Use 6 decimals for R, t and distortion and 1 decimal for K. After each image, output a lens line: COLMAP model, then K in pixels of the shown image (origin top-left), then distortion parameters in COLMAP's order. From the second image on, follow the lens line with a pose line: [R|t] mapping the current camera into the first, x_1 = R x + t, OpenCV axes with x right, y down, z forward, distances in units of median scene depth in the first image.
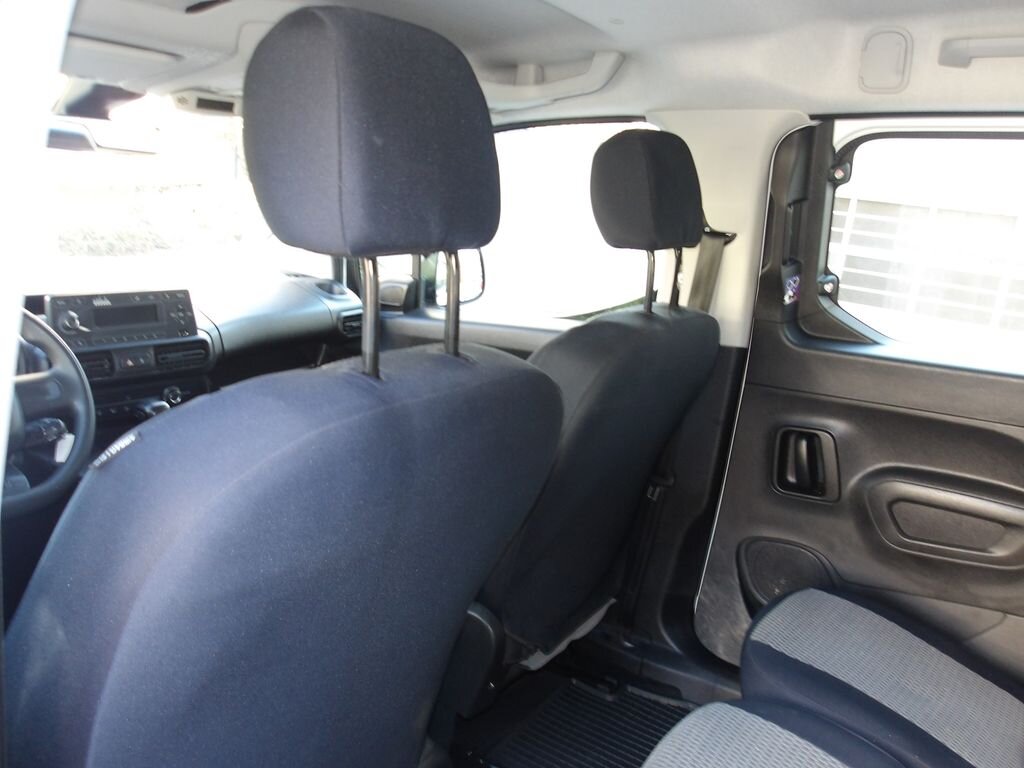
lens RADIAL K [[847.5, 0, 512.0], [0, 847.5, 384.0], [0, 0, 1]] dist [-0.014164, -0.000472]
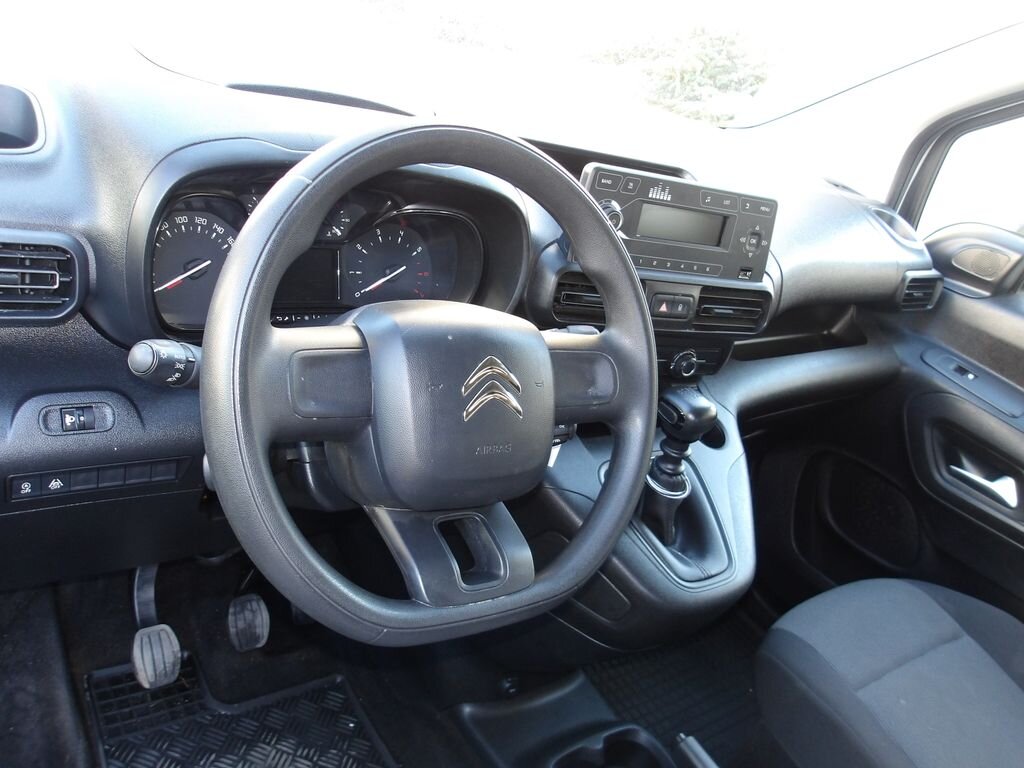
lens RADIAL K [[847.5, 0, 512.0], [0, 847.5, 384.0], [0, 0, 1]] dist [-0.014164, -0.000472]
pose [[0.919851, 0.333632, -0.206310, -0.397438], [-0.292254, 0.933696, 0.206879, -0.063715], [0.261653, -0.130003, 0.956367, 0.406289]]
